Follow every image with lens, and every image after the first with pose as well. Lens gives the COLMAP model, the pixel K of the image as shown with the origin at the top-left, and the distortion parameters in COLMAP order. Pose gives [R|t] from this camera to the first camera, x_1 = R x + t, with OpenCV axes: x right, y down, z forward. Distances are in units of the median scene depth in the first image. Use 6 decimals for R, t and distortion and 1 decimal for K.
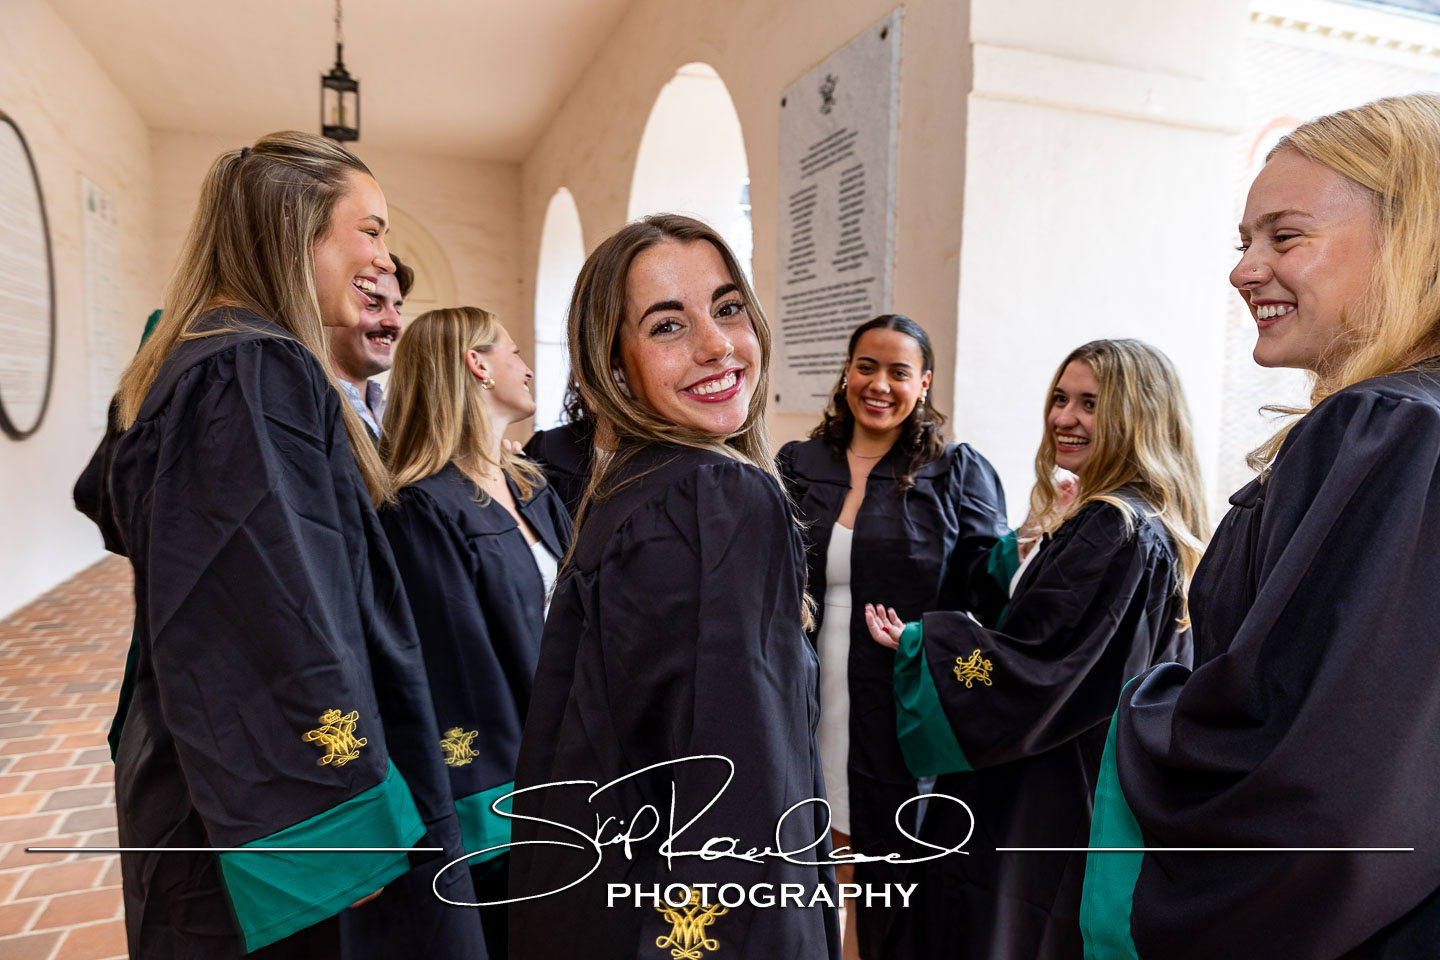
lens RADIAL K [[930.3, 0, 720.2], [0, 930.3, 480.7], [0, 0, 1]] dist [0.009879, -0.002129]
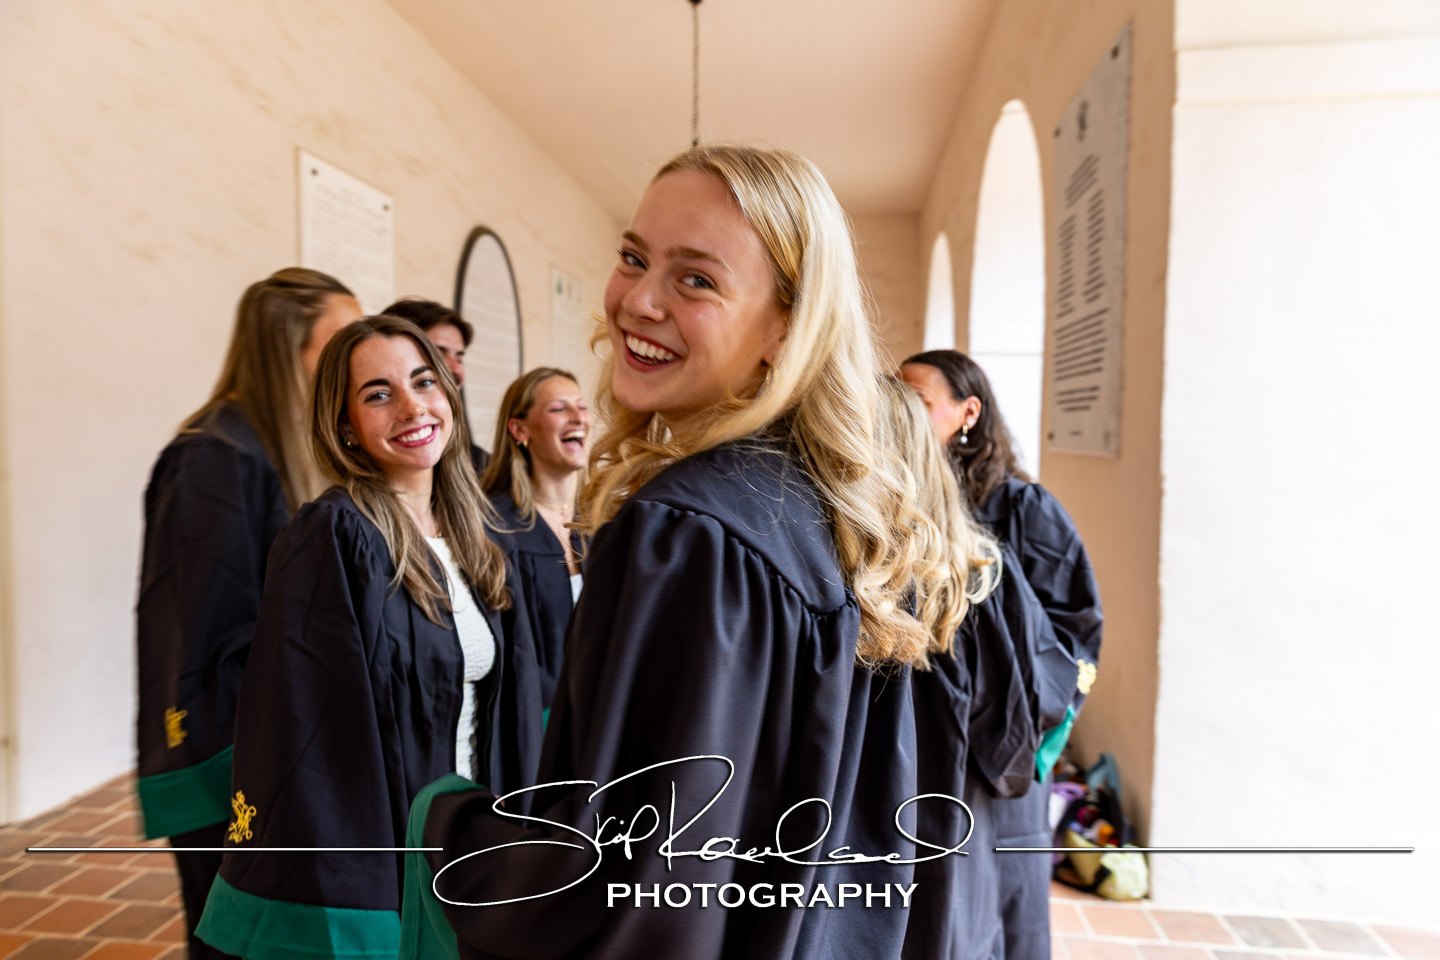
lens RADIAL K [[930.3, 0, 715.4], [0, 930.3, 476.1], [0, 0, 1]] dist [0.009879, -0.002129]
pose [[0.873685, 0.014554, -0.486275, 0.325356], [-0.036077, 0.998738, -0.034929, -0.002295], [0.485153, 0.048060, 0.873107, -0.005503]]
